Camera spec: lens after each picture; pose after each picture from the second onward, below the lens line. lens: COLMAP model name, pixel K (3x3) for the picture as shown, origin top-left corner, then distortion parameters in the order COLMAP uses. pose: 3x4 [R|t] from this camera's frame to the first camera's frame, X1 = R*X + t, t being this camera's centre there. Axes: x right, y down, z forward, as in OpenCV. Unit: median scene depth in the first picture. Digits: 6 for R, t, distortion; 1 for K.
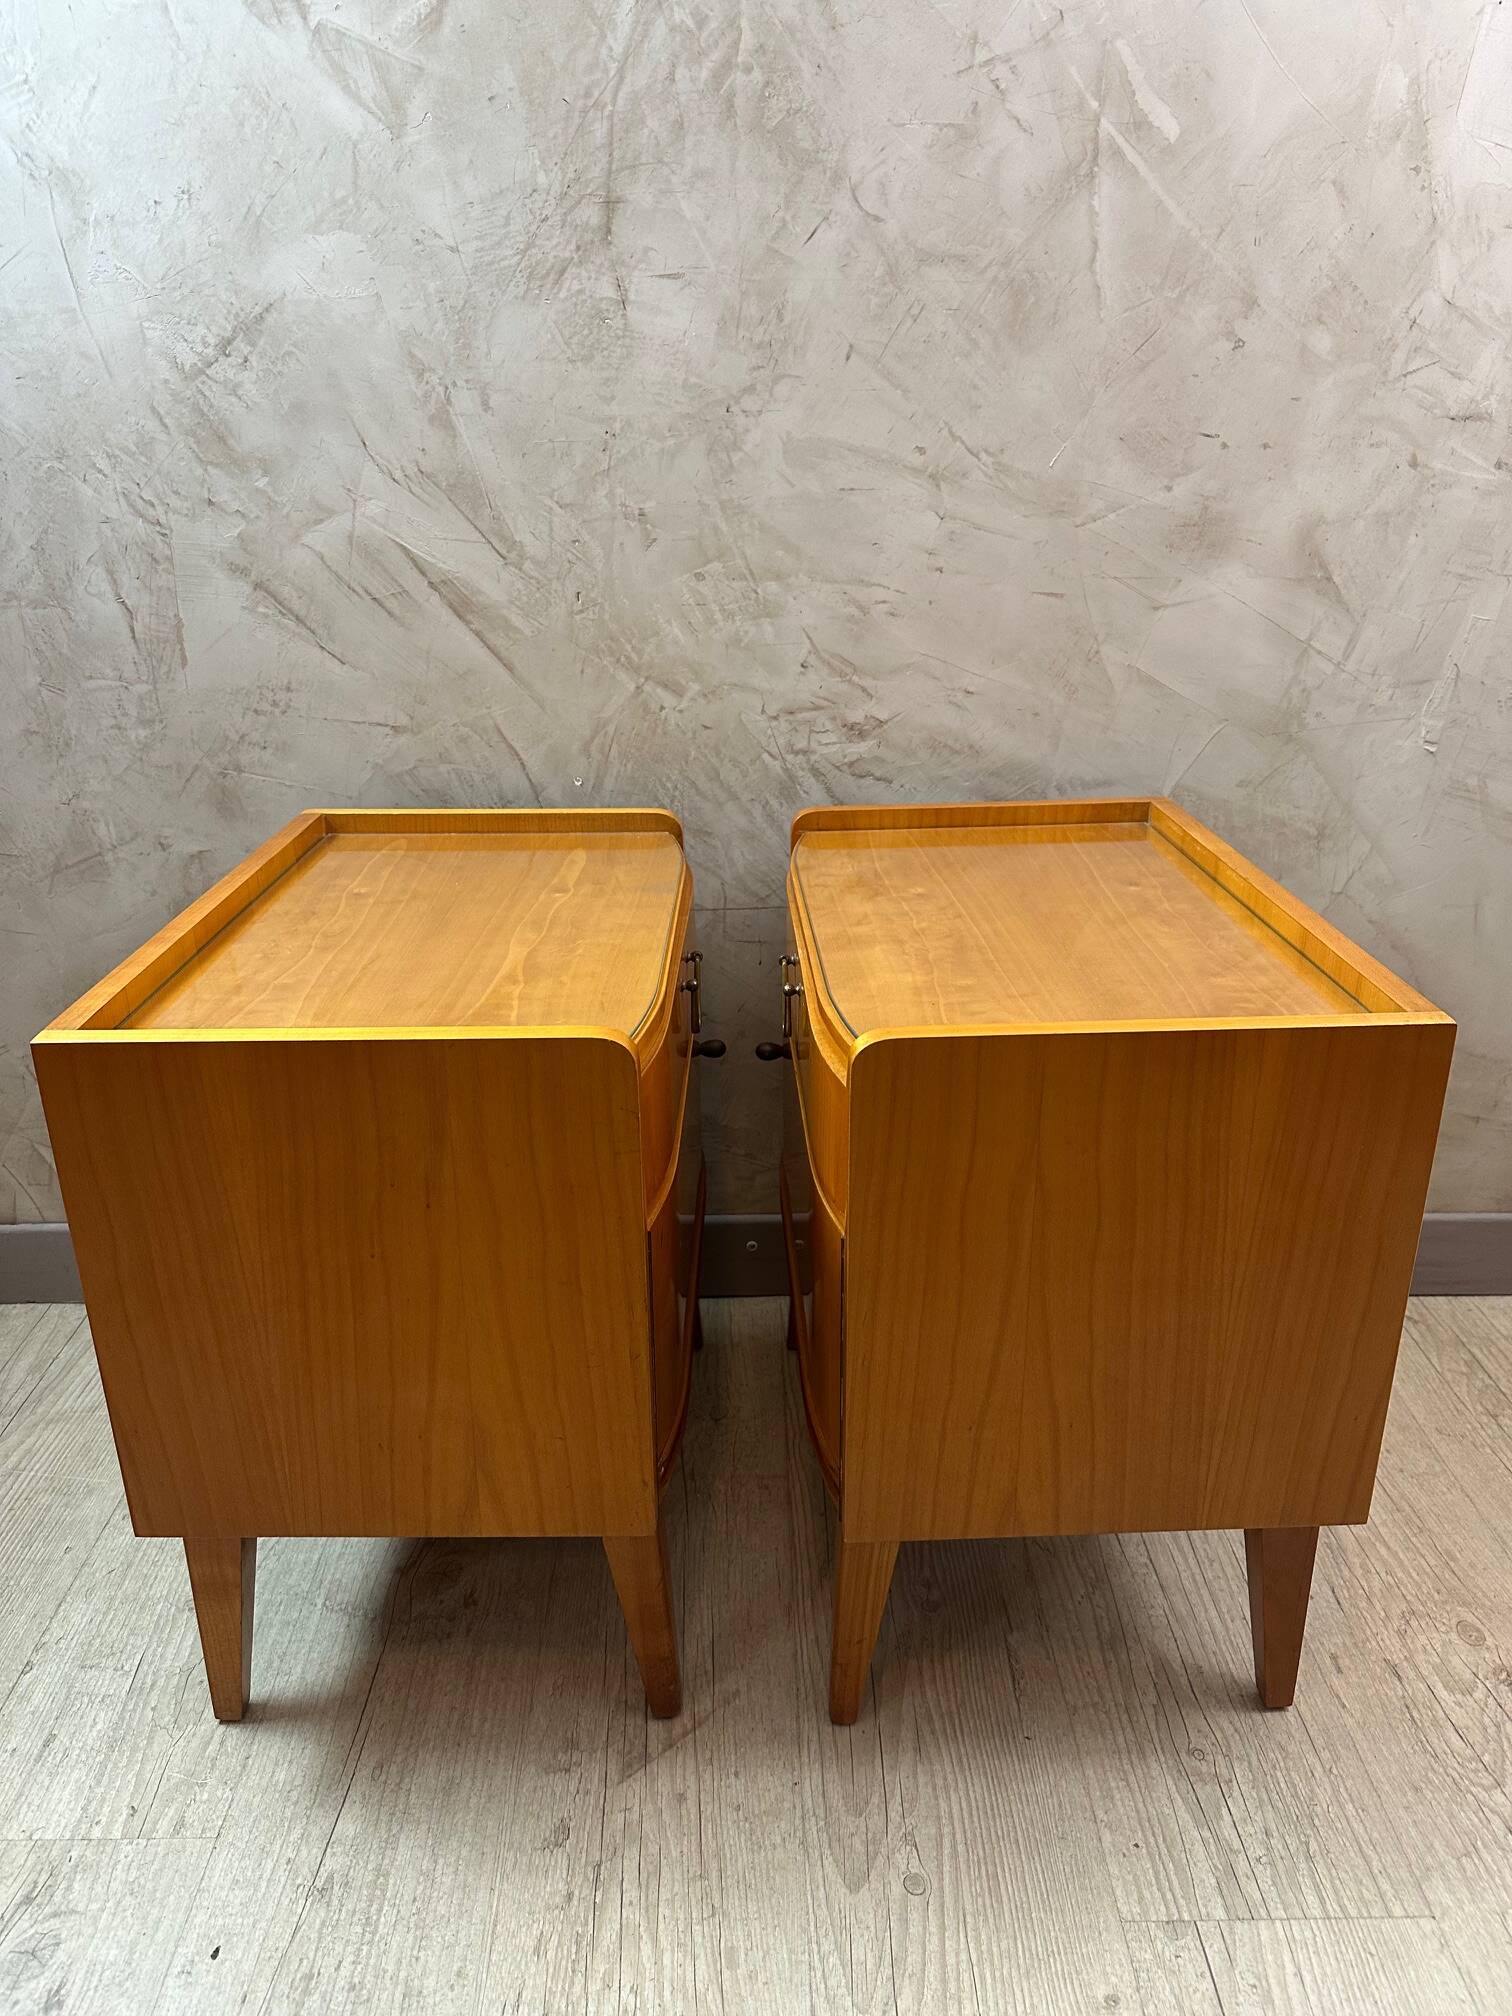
lens RADIAL K [[1404.4, 0, 757.5], [0, 1404.4, 1006.3], [0, 0, 1]] dist [0.067986, -0.103666]
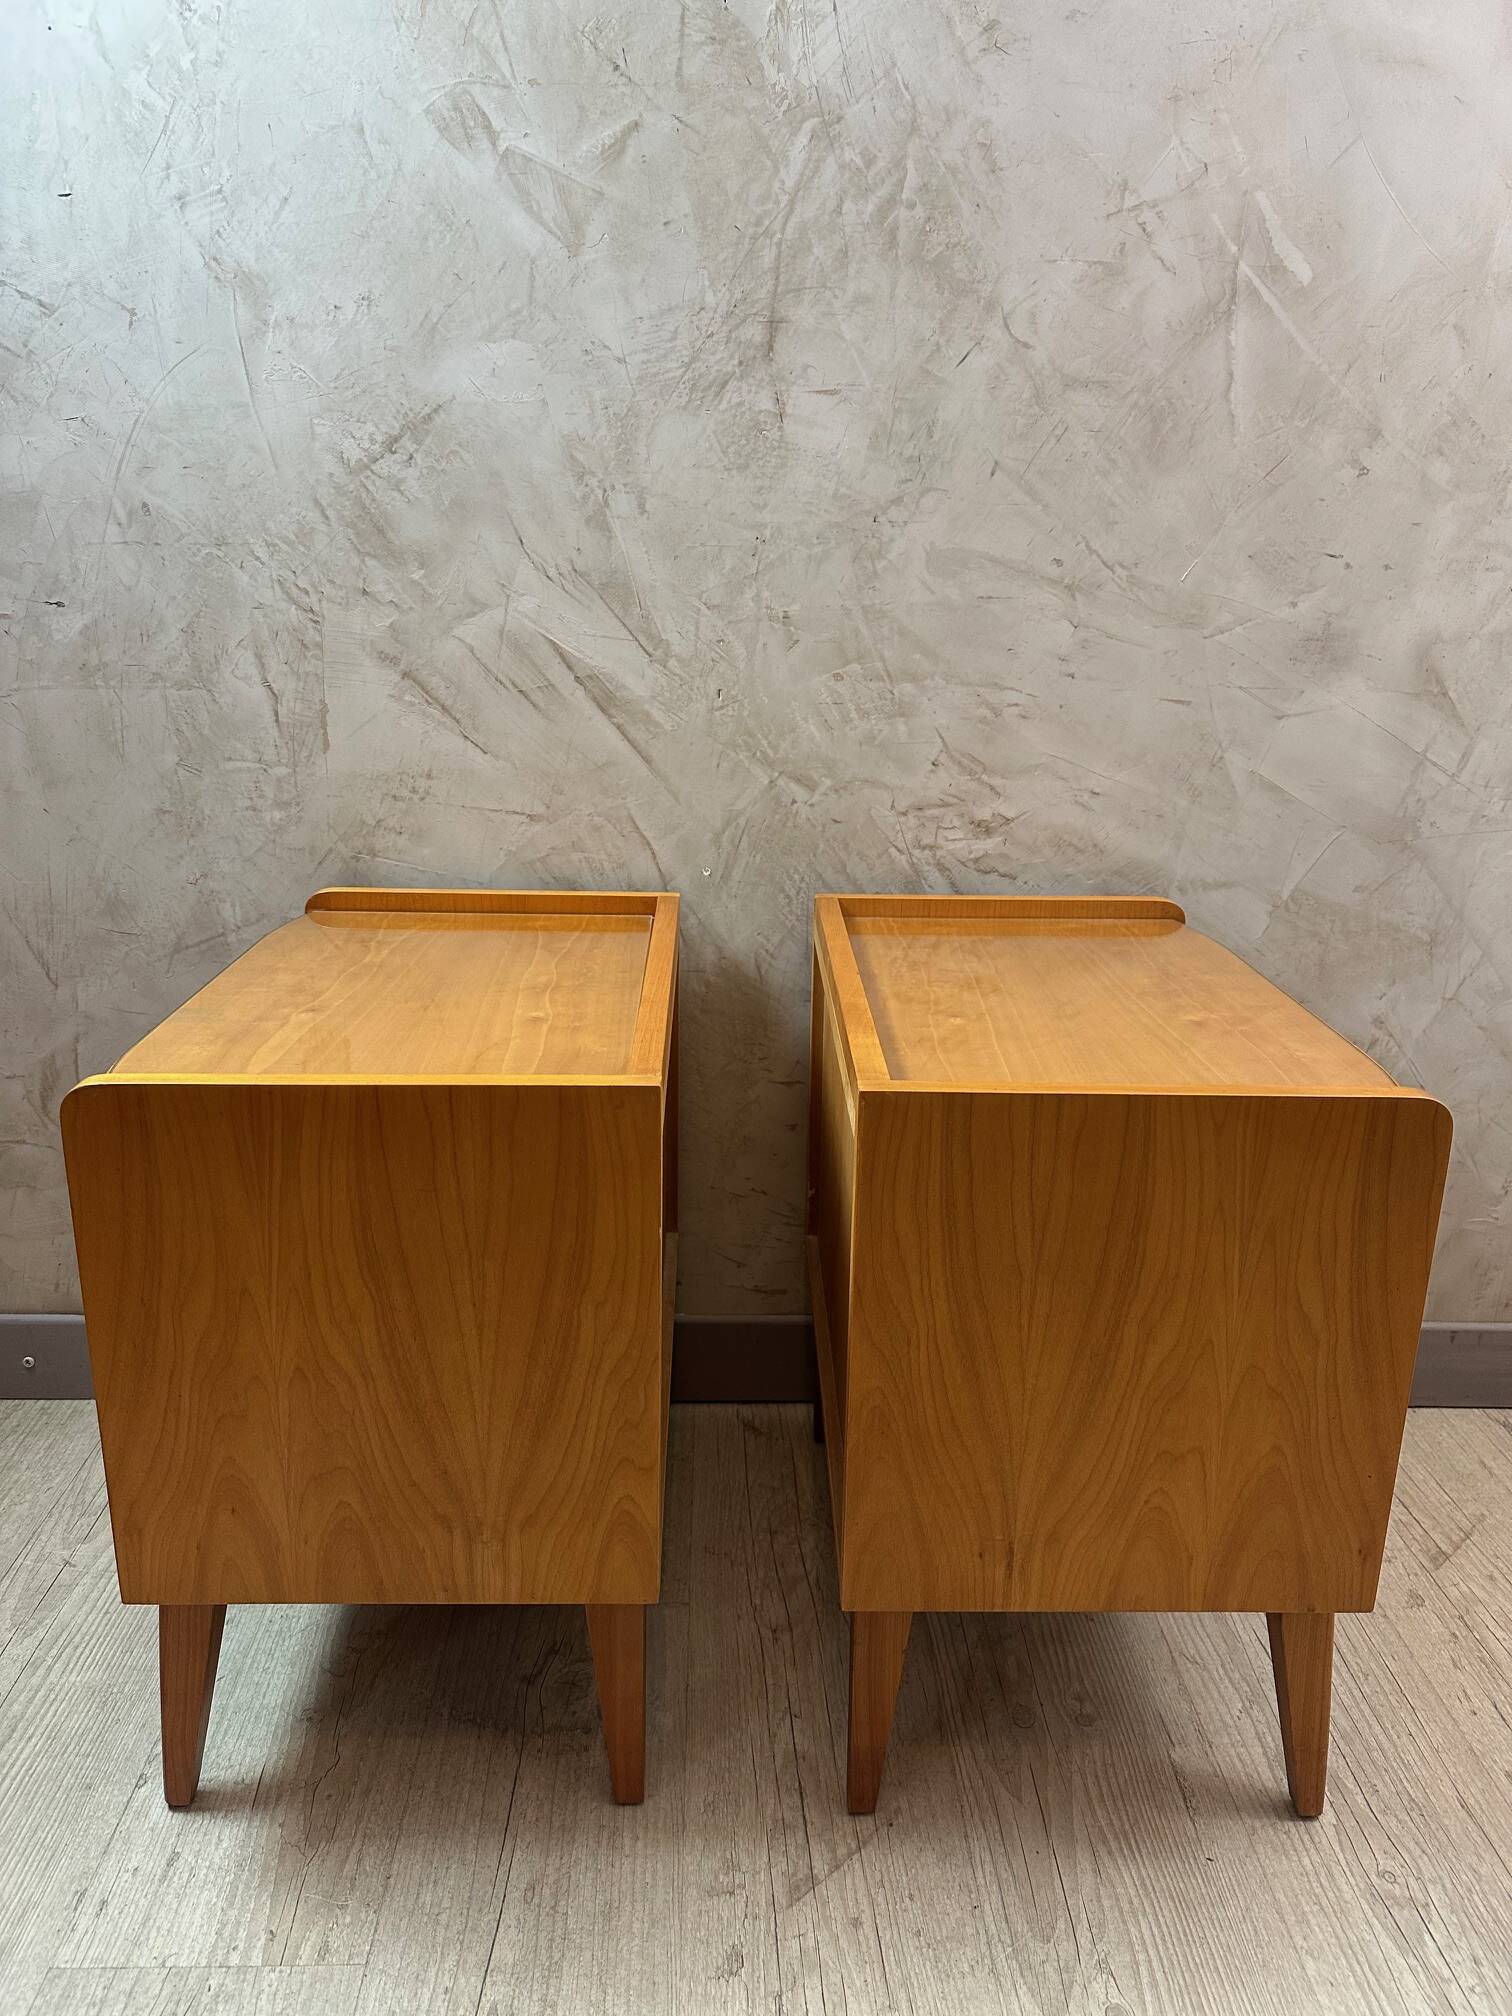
lens RADIAL K [[1402.0, 0, 753.2], [0, 1402.0, 1001.3], [0, 0, 1]] dist [0.065081, -0.093589]
pose [[0.999524, 0.020283, 0.023249, -0.125252], [-0.017993, 0.995332, -0.094813, 0.030162], [-0.025064, 0.094349, 0.995224, 0.004320]]
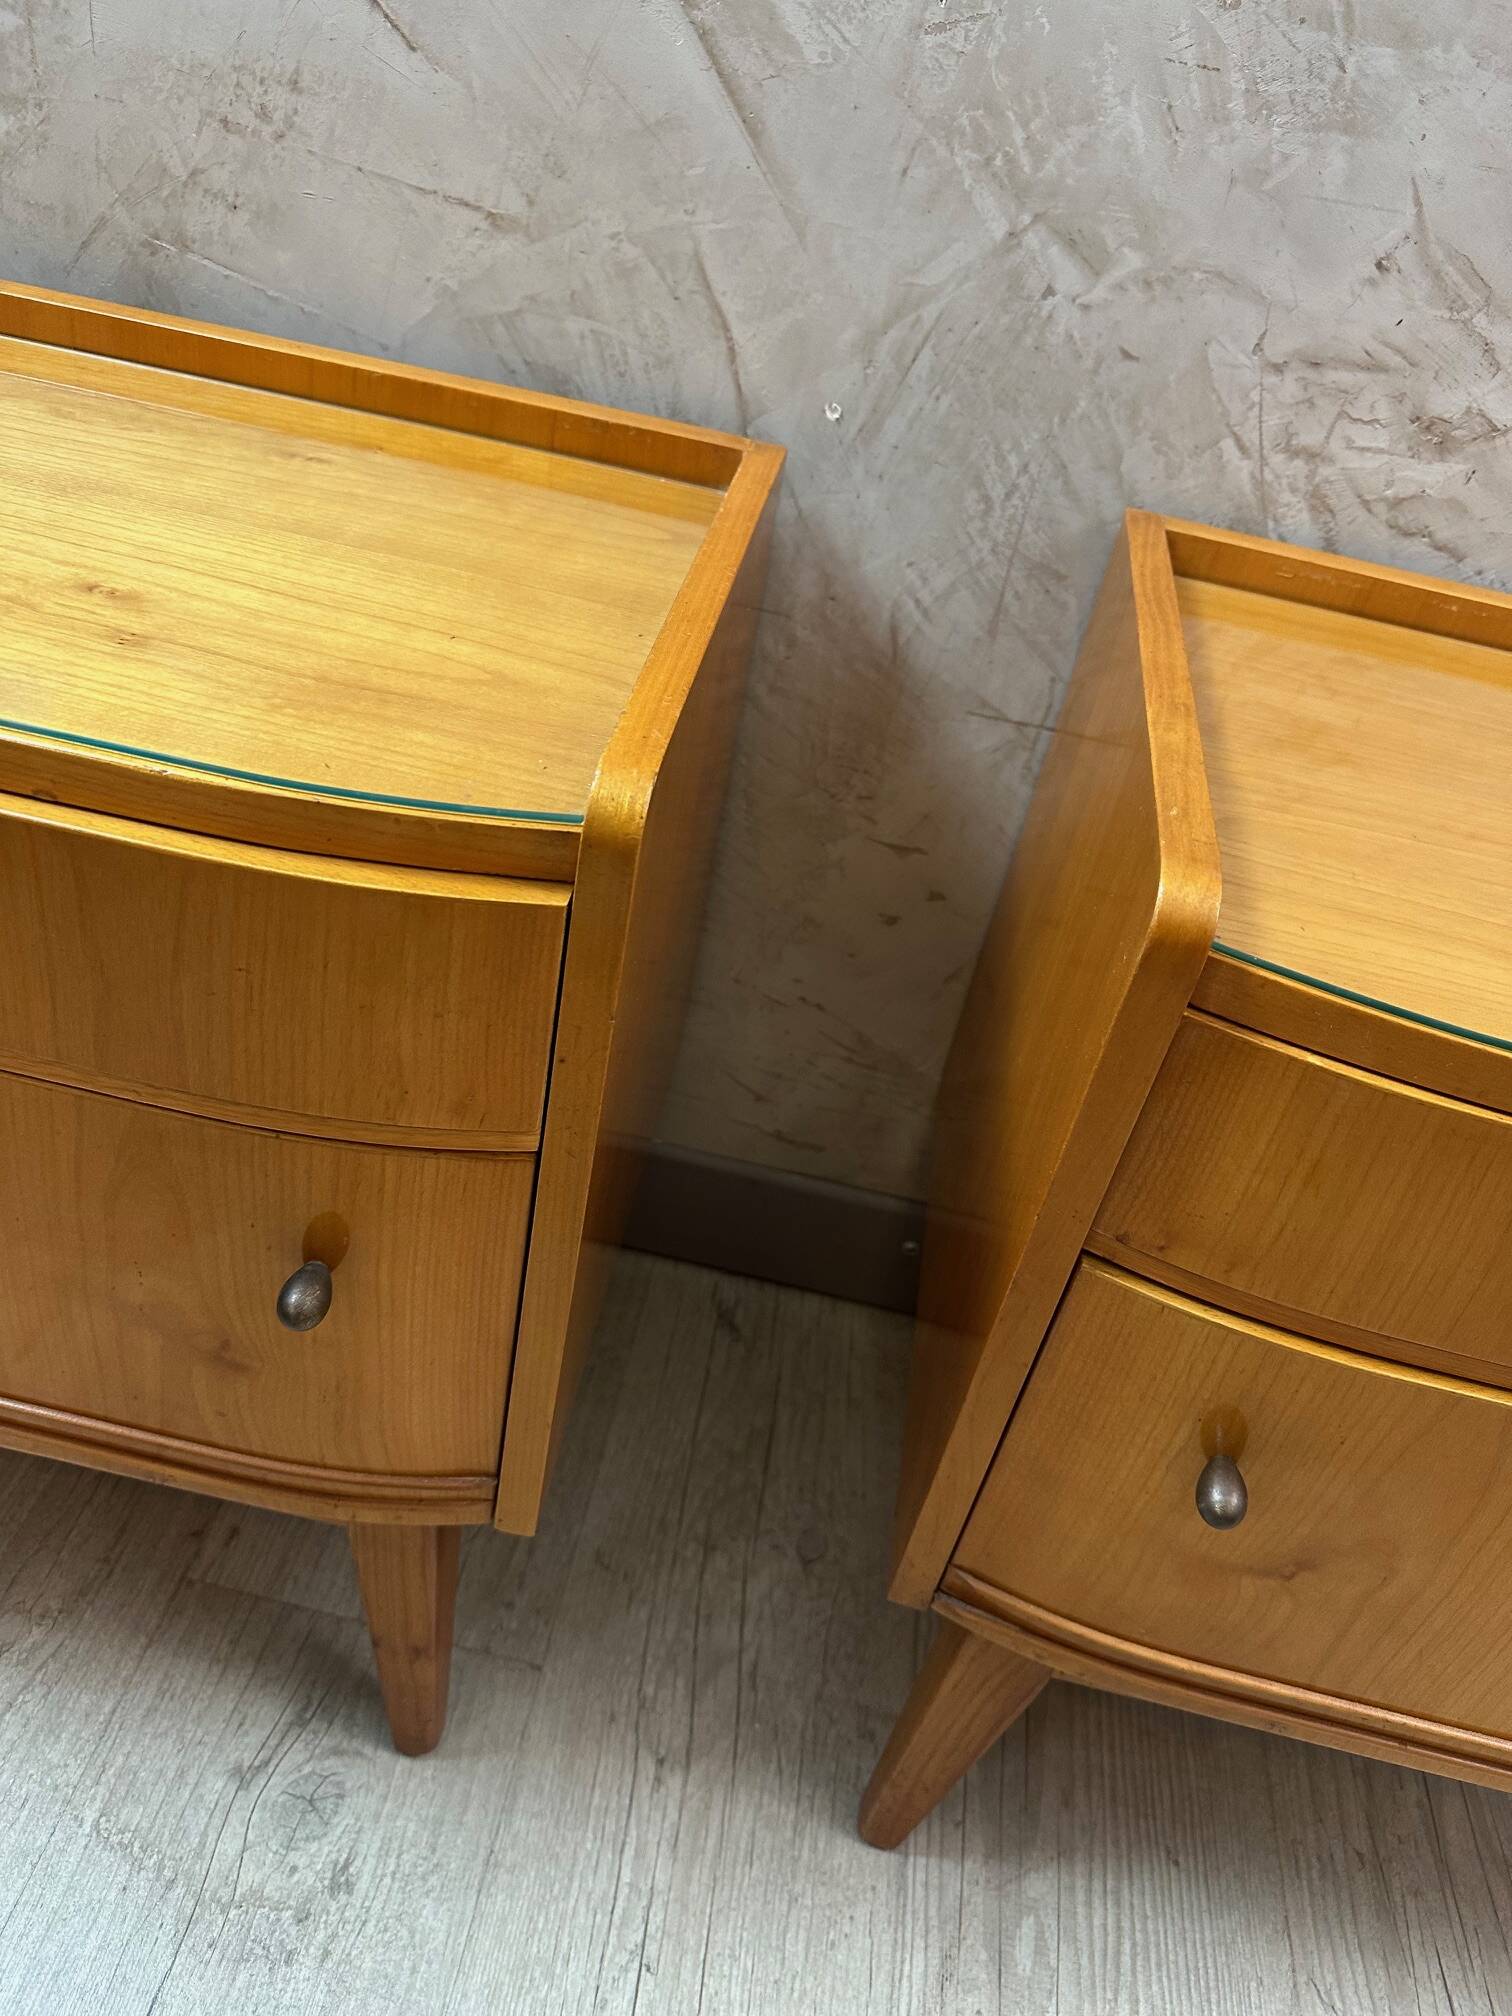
lens RADIAL K [[1423.0, 0, 743.2], [0, 1423.0, 985.2], [0, 0, 1]] dist [-0.024091, 0.004097]
pose [[0.971891, 0.233984, -0.026059, -0.106700], [-0.220552, 0.943601, 0.246931, -0.093324], [0.082367, -0.234243, 0.968683, 0.510863]]
